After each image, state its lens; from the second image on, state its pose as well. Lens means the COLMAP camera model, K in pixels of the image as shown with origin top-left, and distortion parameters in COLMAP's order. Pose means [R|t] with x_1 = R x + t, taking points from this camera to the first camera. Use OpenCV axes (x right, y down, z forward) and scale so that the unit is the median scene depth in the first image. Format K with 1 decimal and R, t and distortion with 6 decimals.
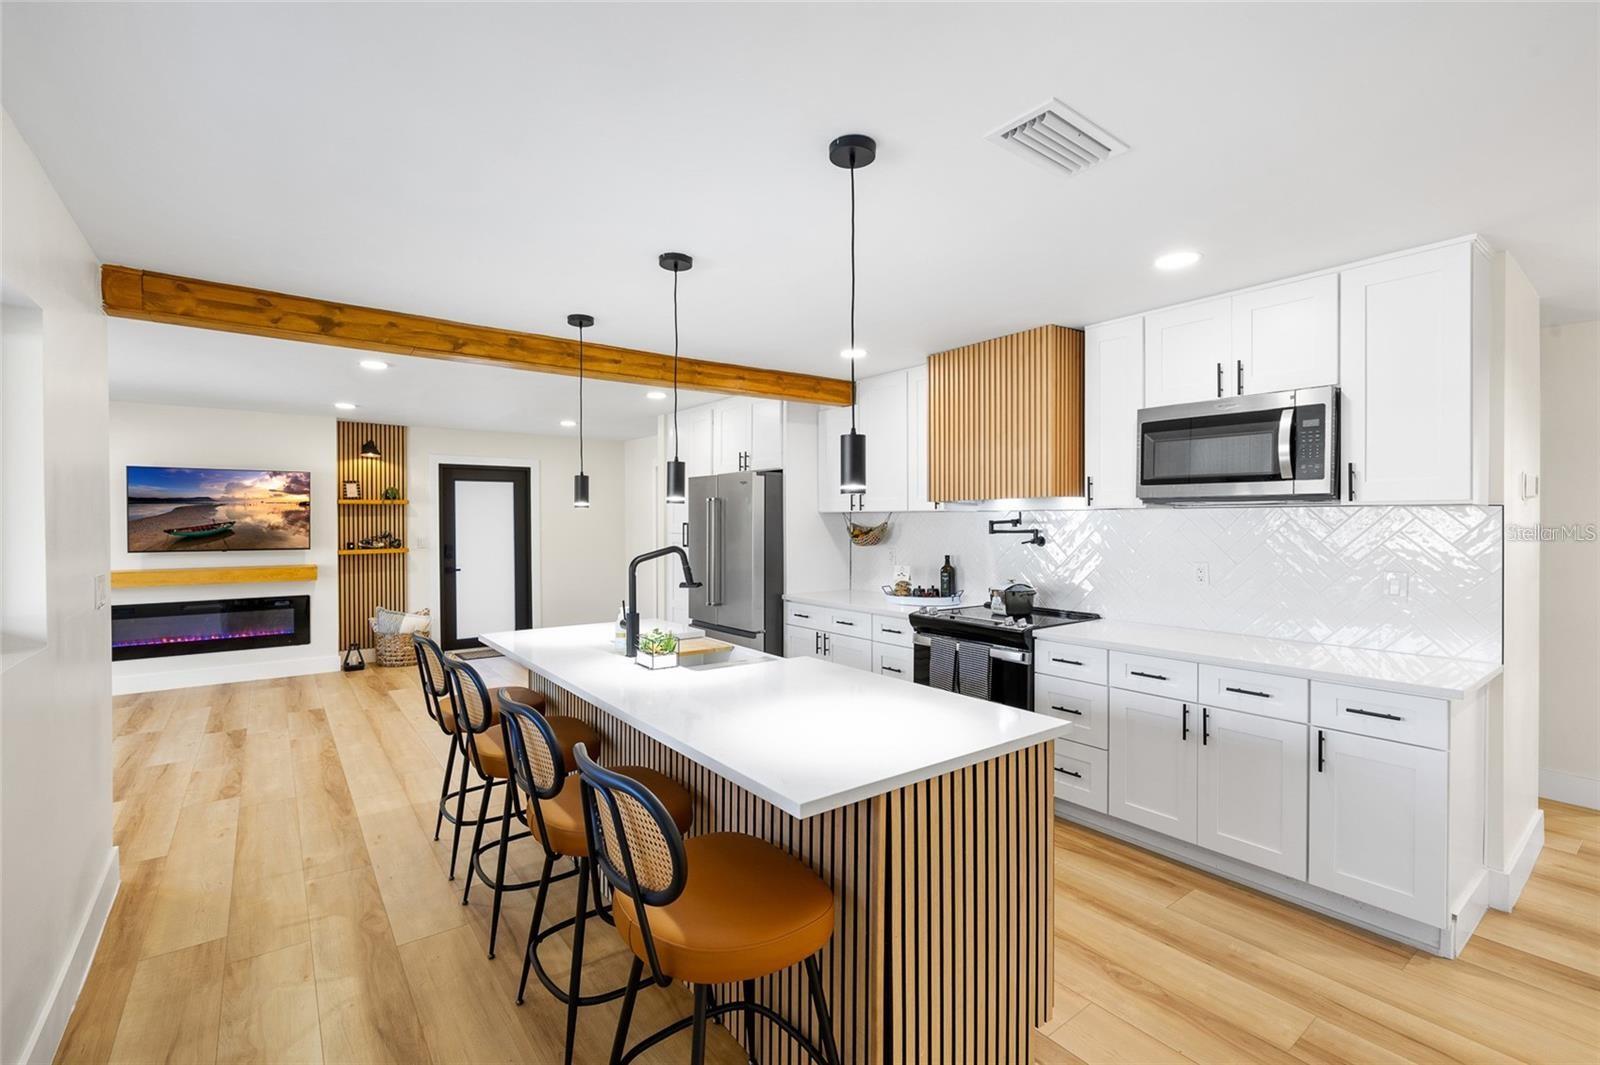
lens RADIAL K [[717.7, 0, 808.0], [0, 717.7, 531.7], [0, 0, 1]] dist [-0.002016, -0.000255]
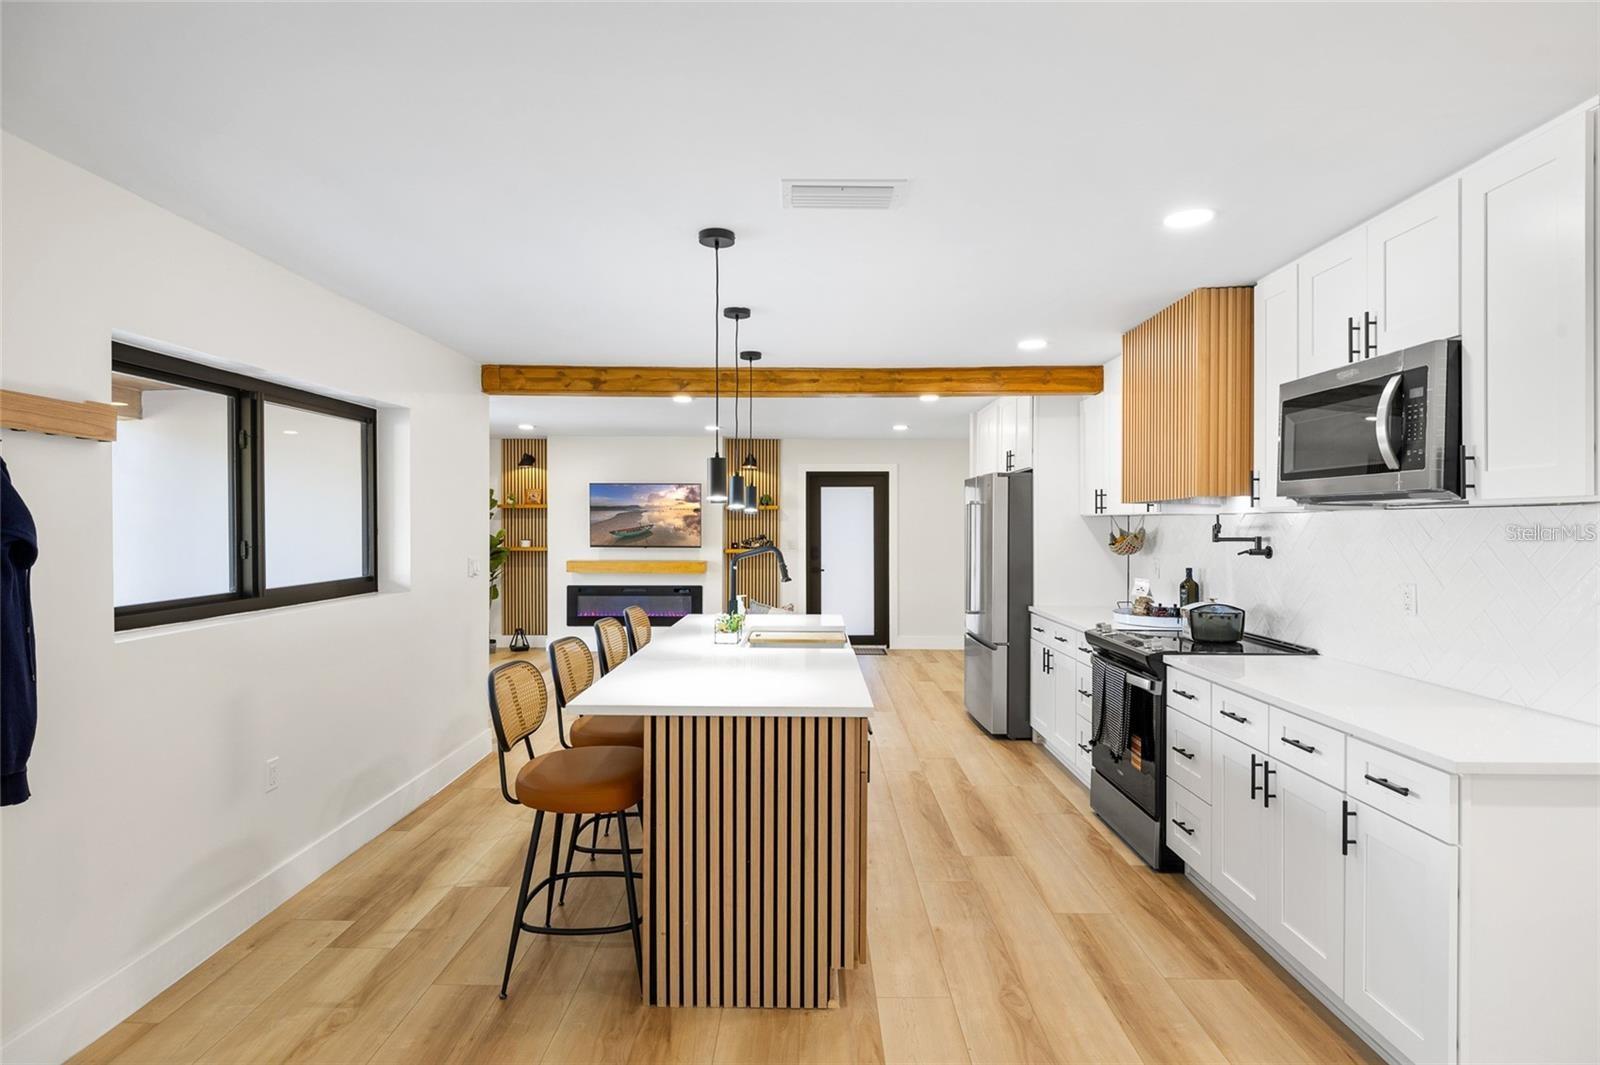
lens RADIAL K [[861.8, 0, 797.1], [0, 861.8, 531.3], [0, 0, 1]] dist [0.004062, -0.000741]
pose [[0.783926, 0.008082, -0.620802, 0.356152], [-0.013535, 0.999900, -0.004074, 0.000868], [0.620707, 0.011597, 0.783957, -0.038484]]
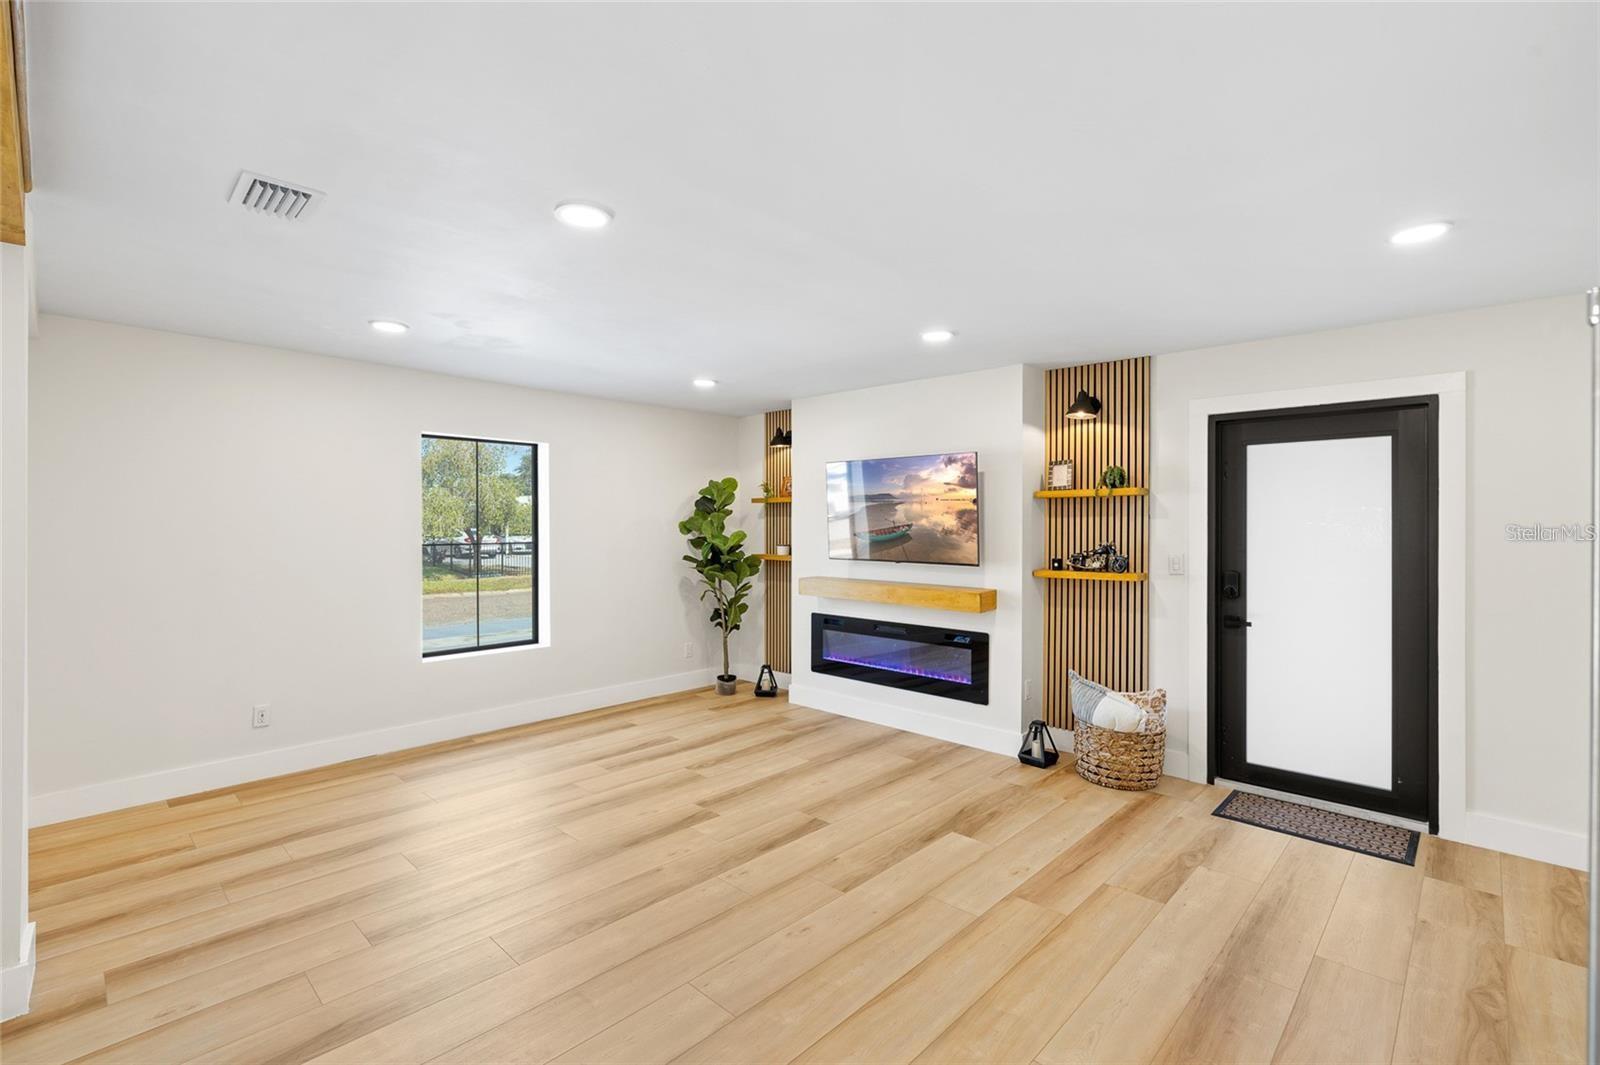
lens RADIAL K [[717.7, 0, 807.6], [0, 717.7, 527.4], [0, 0, 1]] dist [-0.002016, -0.000255]
pose [[0.158353, 0.006755, -0.987359, -0.056872], [-0.020023, 0.999793, 0.003629, -0.011947], [0.987180, 0.019195, 0.158455, 0.787614]]
